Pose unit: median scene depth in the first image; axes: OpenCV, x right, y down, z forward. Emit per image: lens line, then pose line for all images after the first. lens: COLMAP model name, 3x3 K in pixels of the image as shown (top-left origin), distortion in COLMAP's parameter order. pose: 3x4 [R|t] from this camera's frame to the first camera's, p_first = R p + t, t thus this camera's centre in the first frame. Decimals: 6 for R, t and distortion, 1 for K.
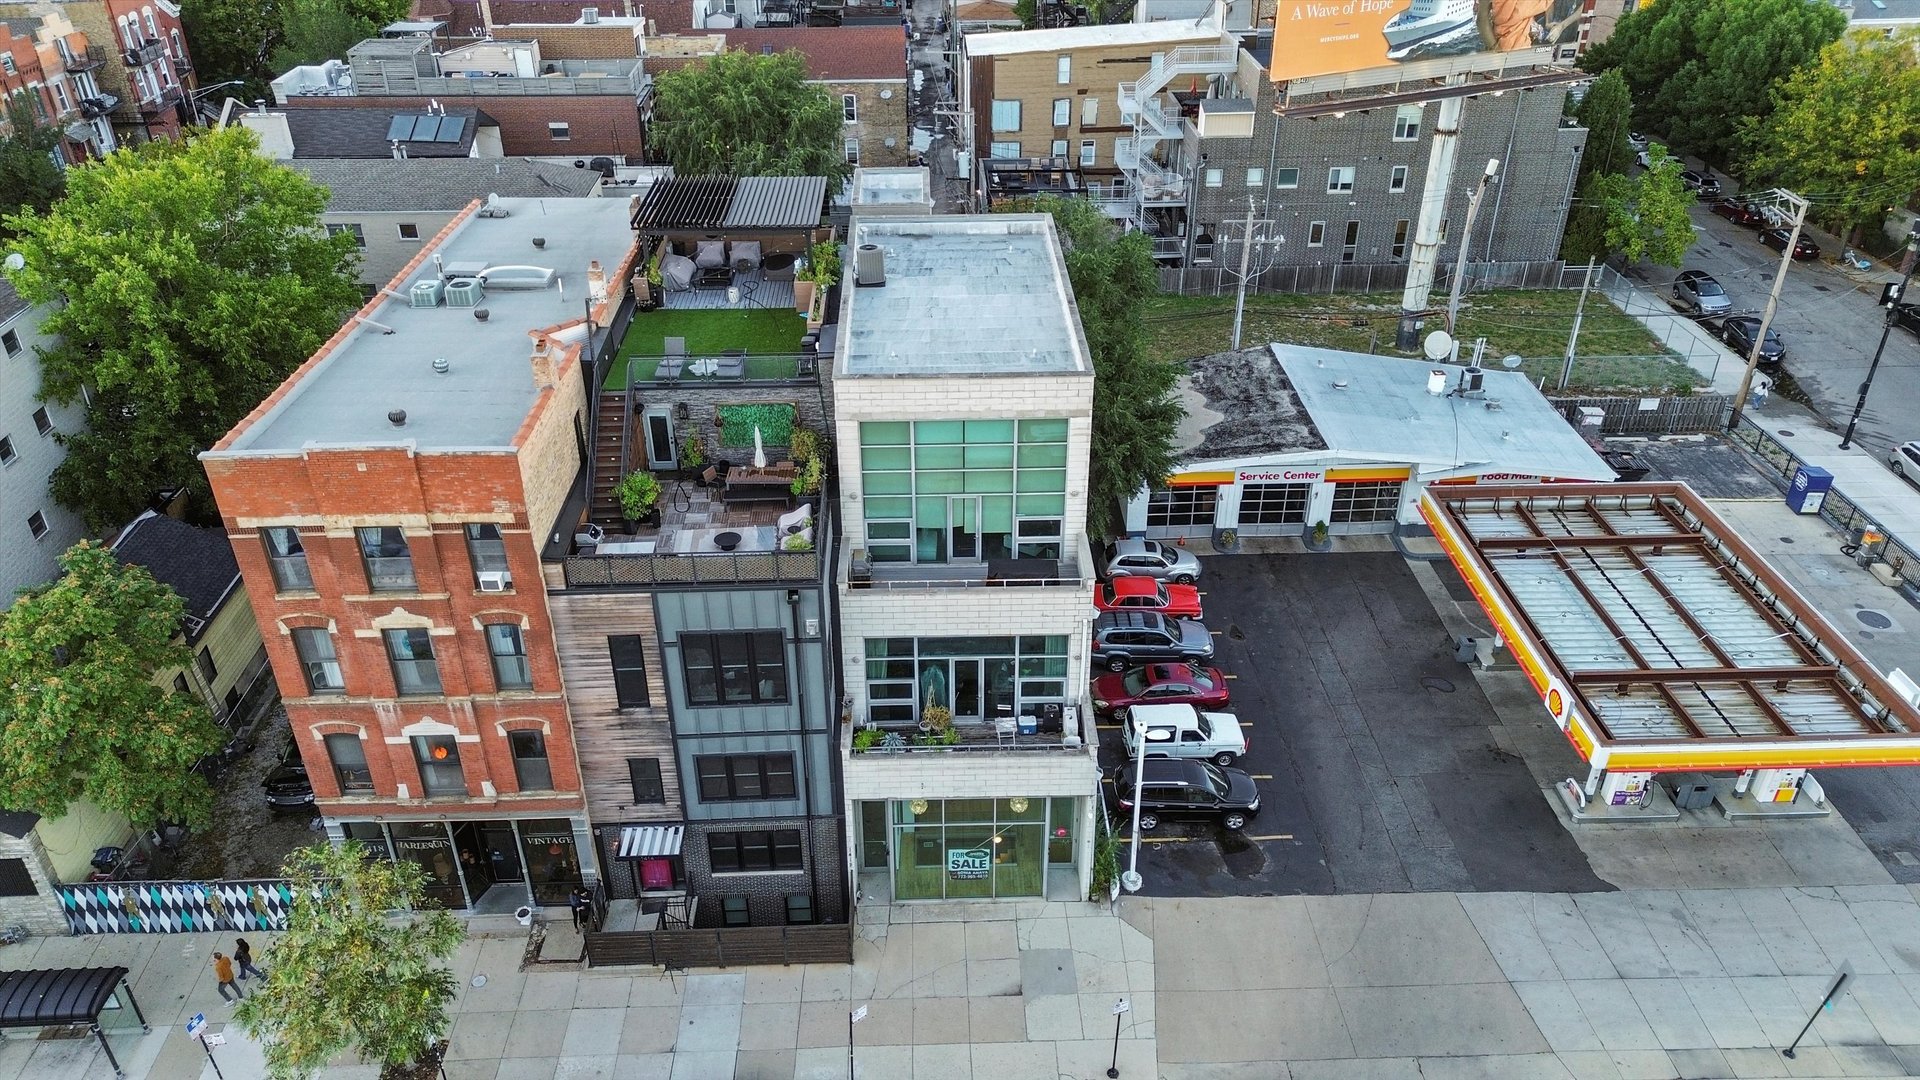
lens RADIAL K [[1356.5, 0, 965.0], [0, 1356.5, 542.2], [0, 0, 1]] dist [0.060448, -0.068949]
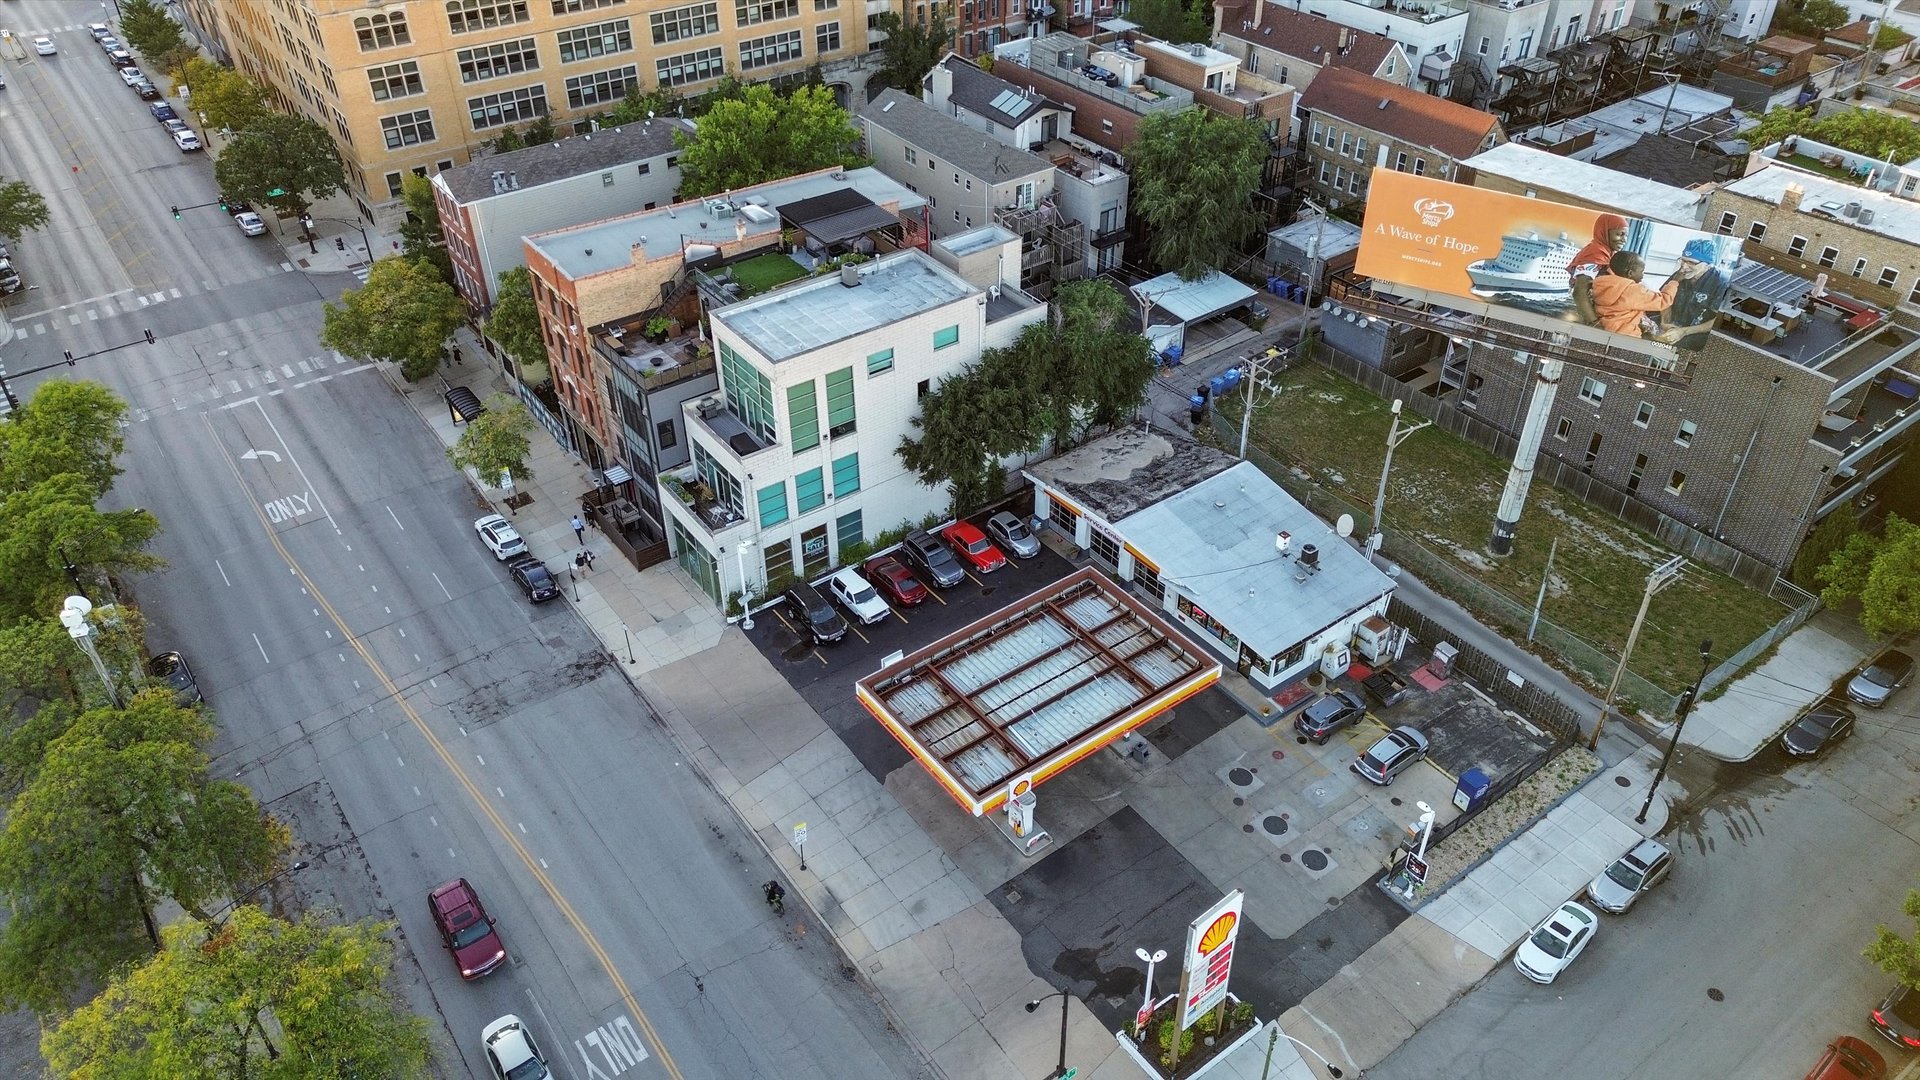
lens RADIAL K [[1366.7, 0, 963.0], [0, 1366.7, 535.1], [0, 0, 1]] dist [0.089758, -0.090164]
pose [[0.567875, 0.494294, -0.658173, 1.088146], [-0.426626, 0.860577, 0.278206, -0.376169], [0.703924, 0.122807, 0.699578, -0.091618]]
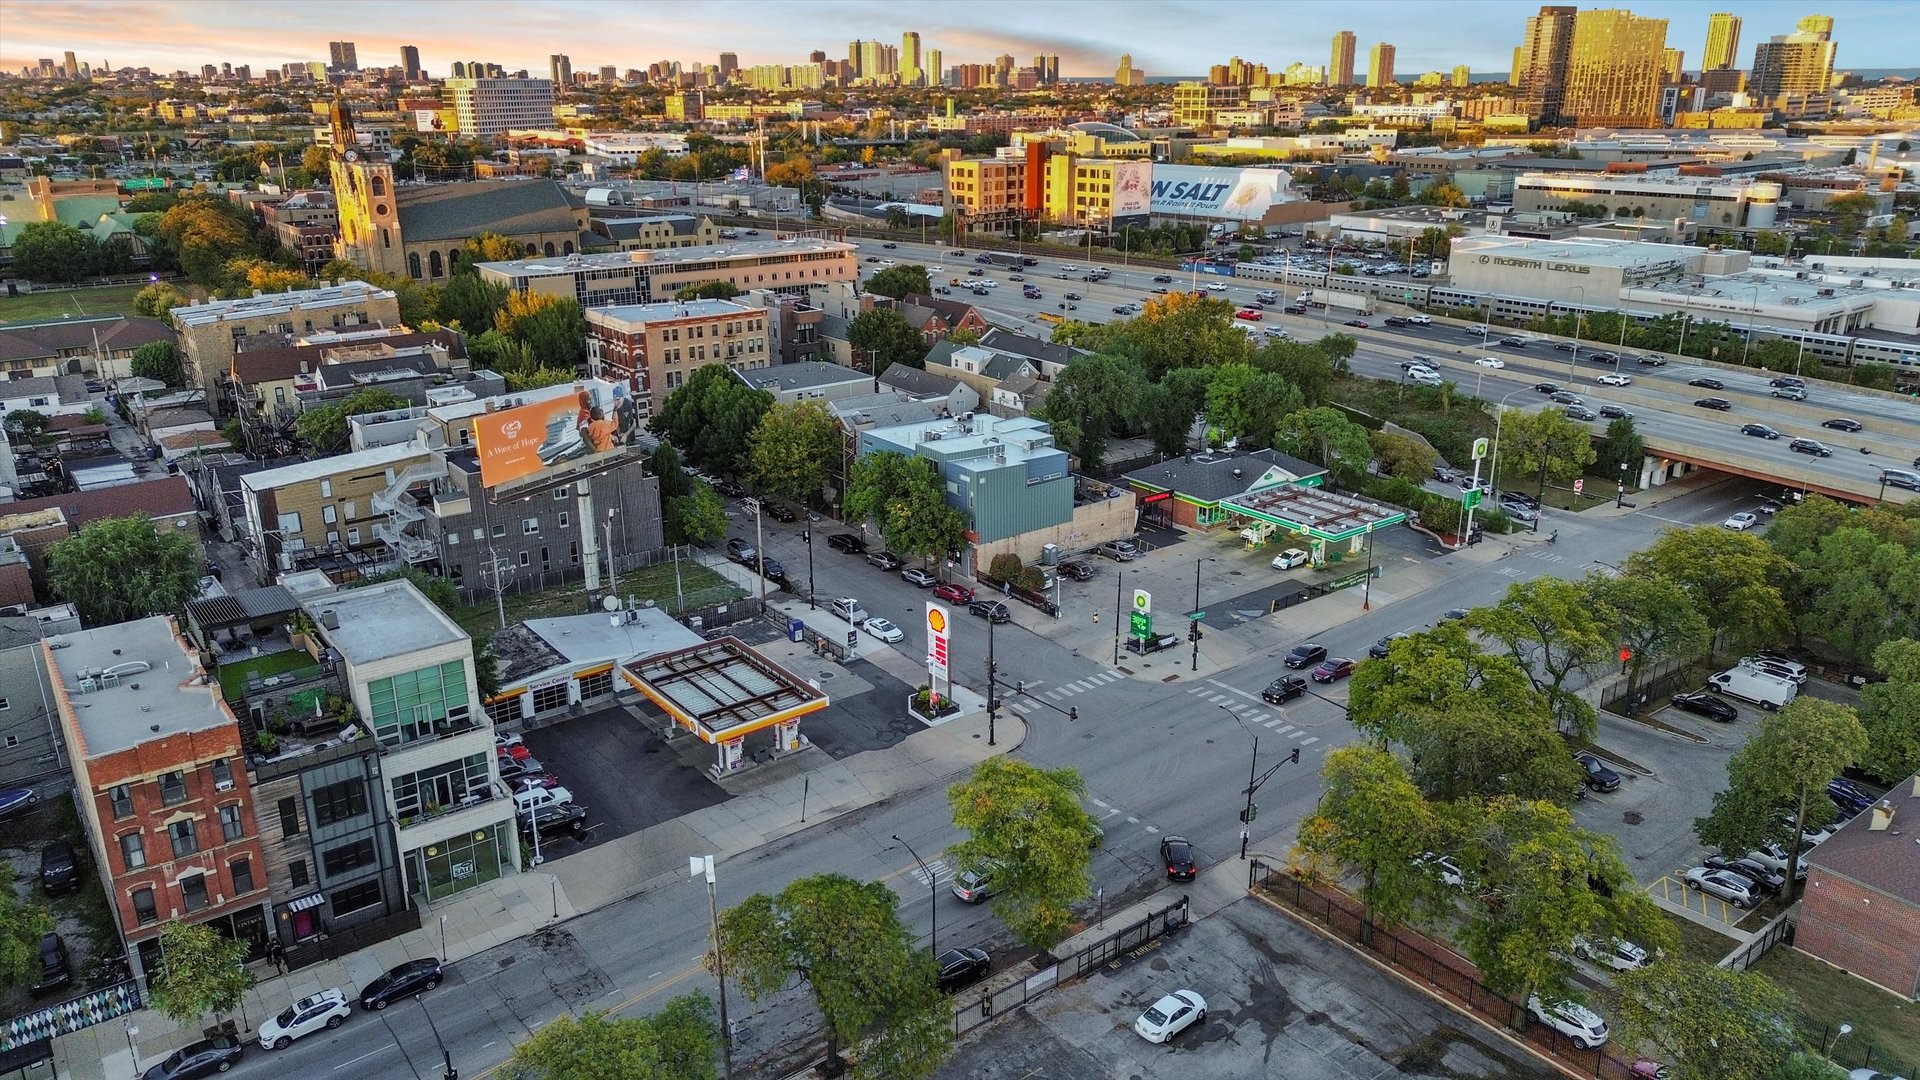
lens RADIAL K [[1359.9, 0, 960.0], [0, 1359.9, 540.0], [0, 0, 1]] dist [0.079177, -0.070312]
pose [[0.815600, -0.189268, 0.546785, -0.323686], [0.302979, 0.944777, -0.124901, 0.181600], [-0.492950, 0.267533, 0.827905, -0.965825]]
